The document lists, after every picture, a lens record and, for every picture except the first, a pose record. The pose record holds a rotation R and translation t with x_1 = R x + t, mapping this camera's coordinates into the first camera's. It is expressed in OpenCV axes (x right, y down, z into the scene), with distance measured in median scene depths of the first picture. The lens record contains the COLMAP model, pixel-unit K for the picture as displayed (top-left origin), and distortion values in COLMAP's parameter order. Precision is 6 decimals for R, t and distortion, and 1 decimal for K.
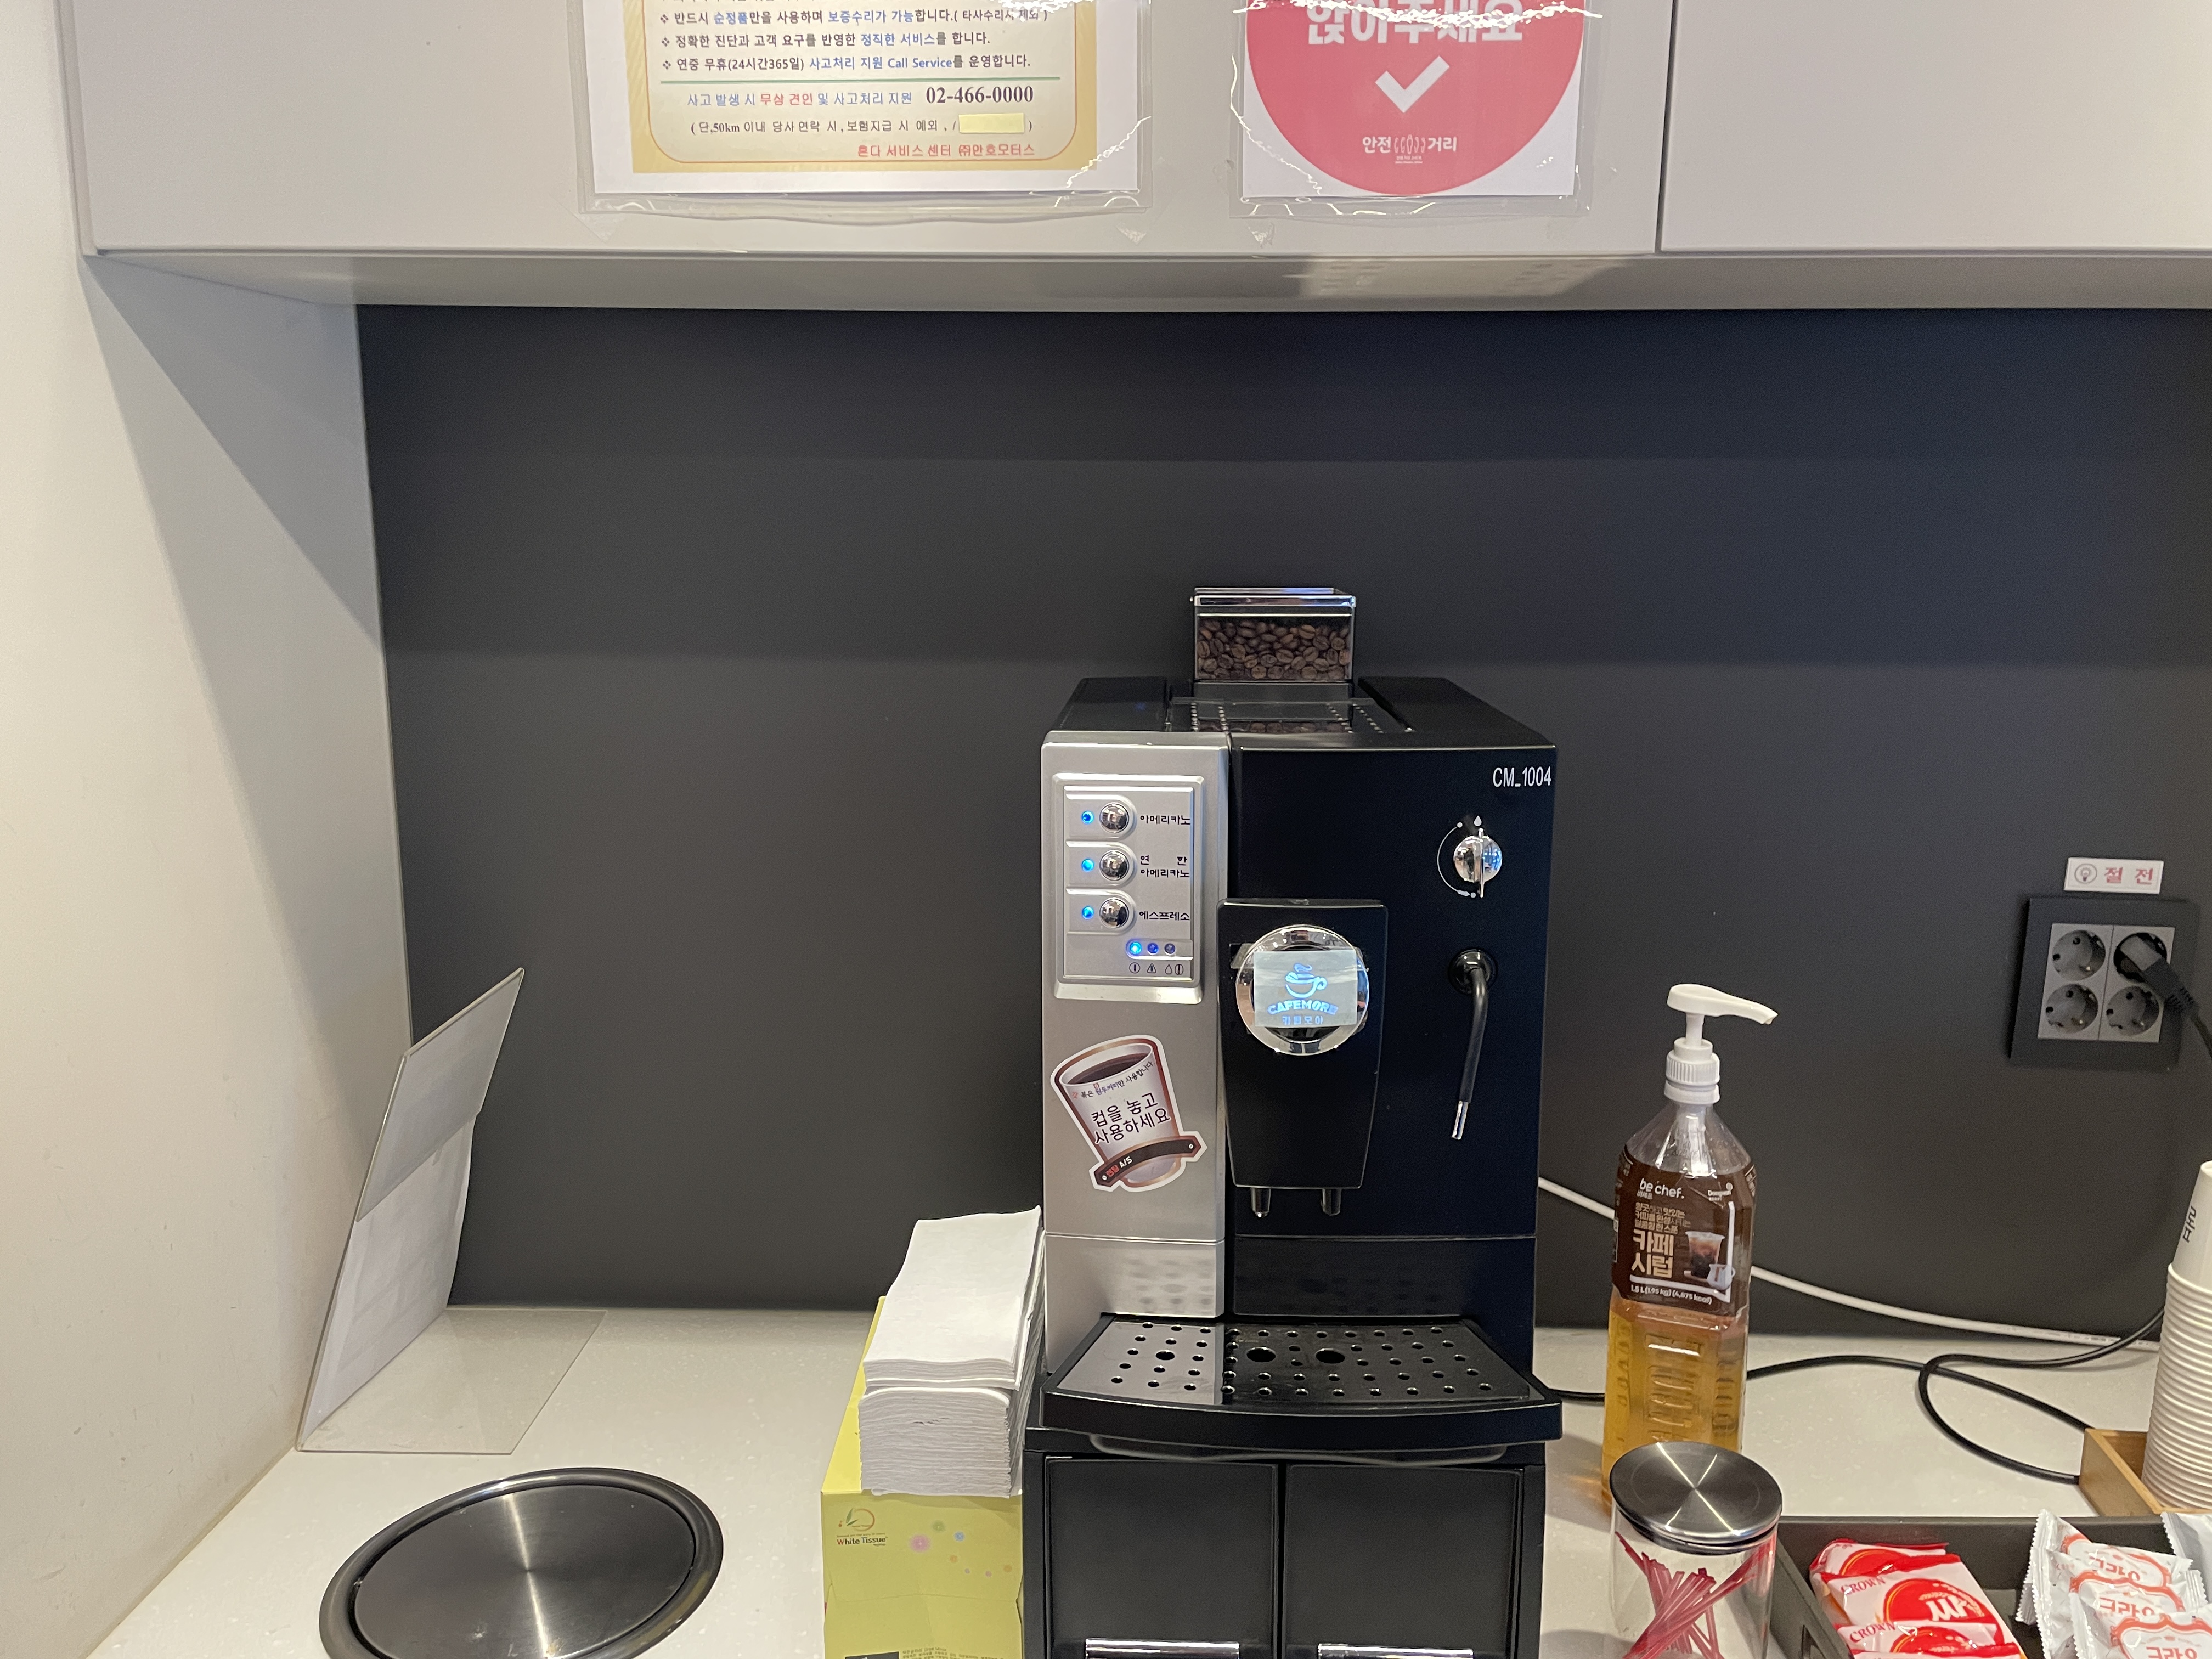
lens RADIAL K [[1725.4, 0, 1062.5], [0, 1725.4, 834.5], [0, 0, 1]] dist [0.104234, -0.126798]
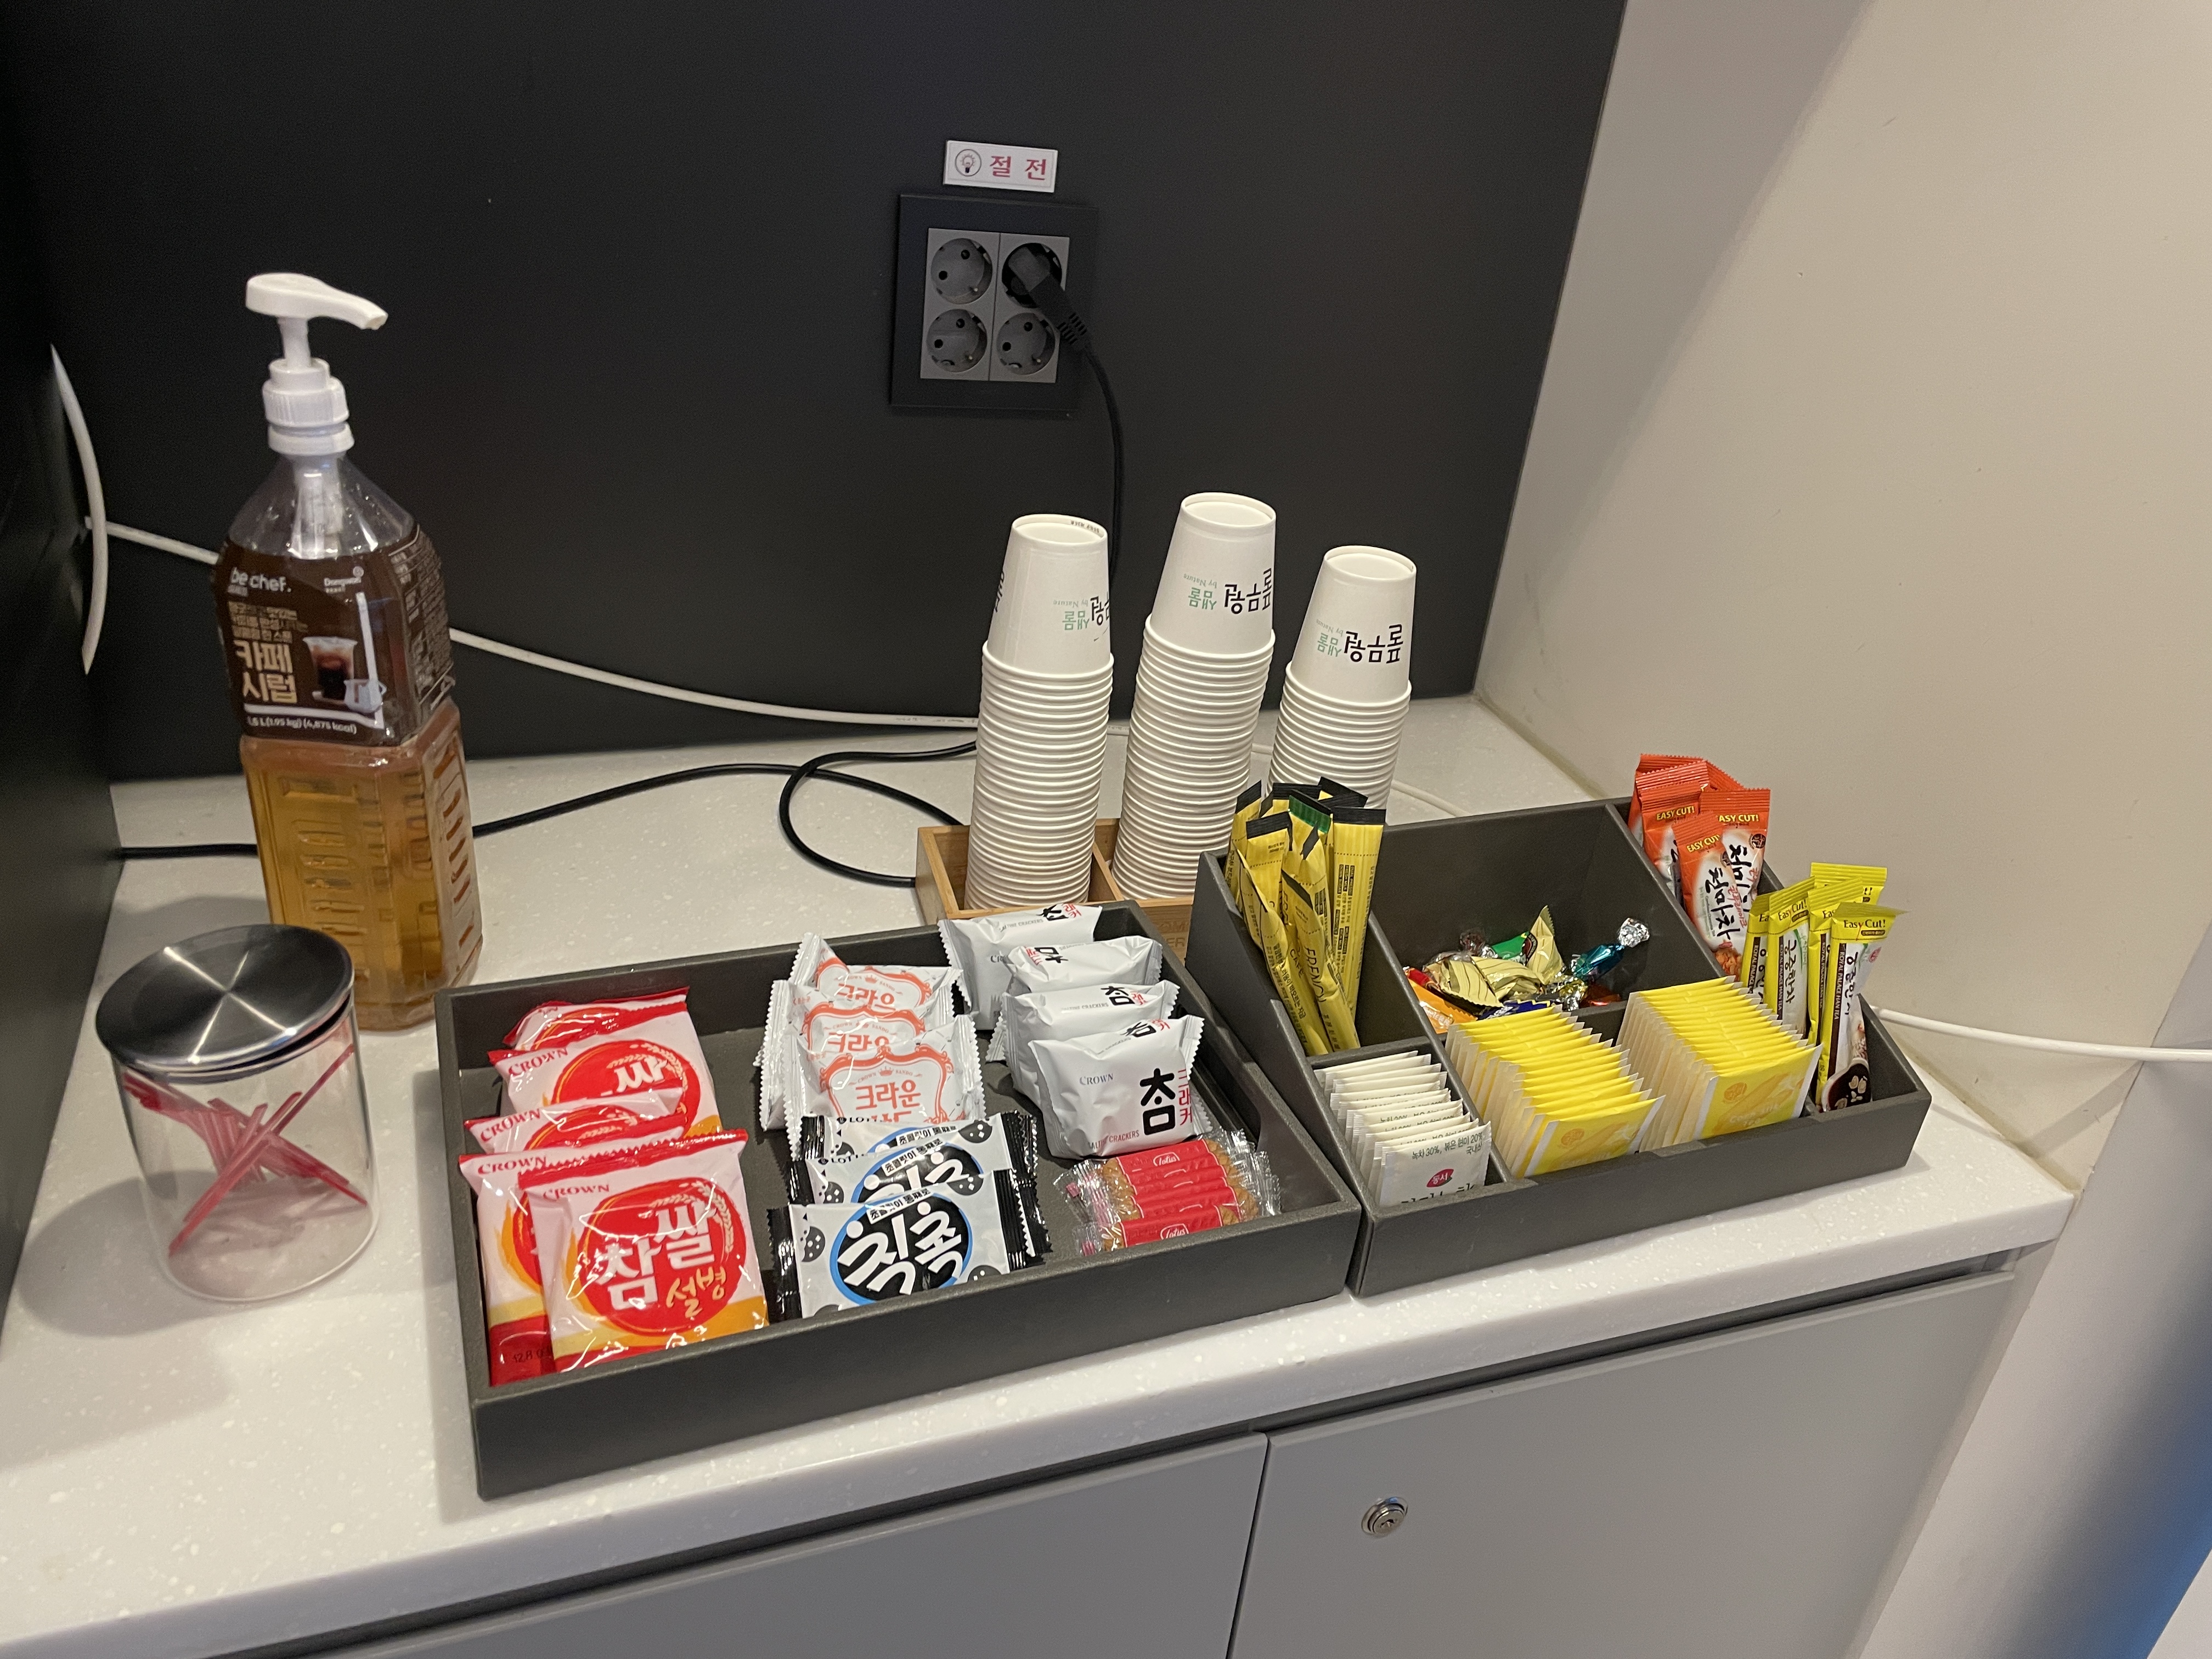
lens RADIAL K [[1725.4, 0, 1062.5], [0, 1725.4, 834.5], [0, 0, 1]] dist [0.104234, -0.126798]
pose [[0.926910, -0.106052, 0.359987, 0.374227], [-0.016268, 0.946984, 0.320869, 0.069311], [-0.374930, -0.303273, 0.876044, 0.239105]]
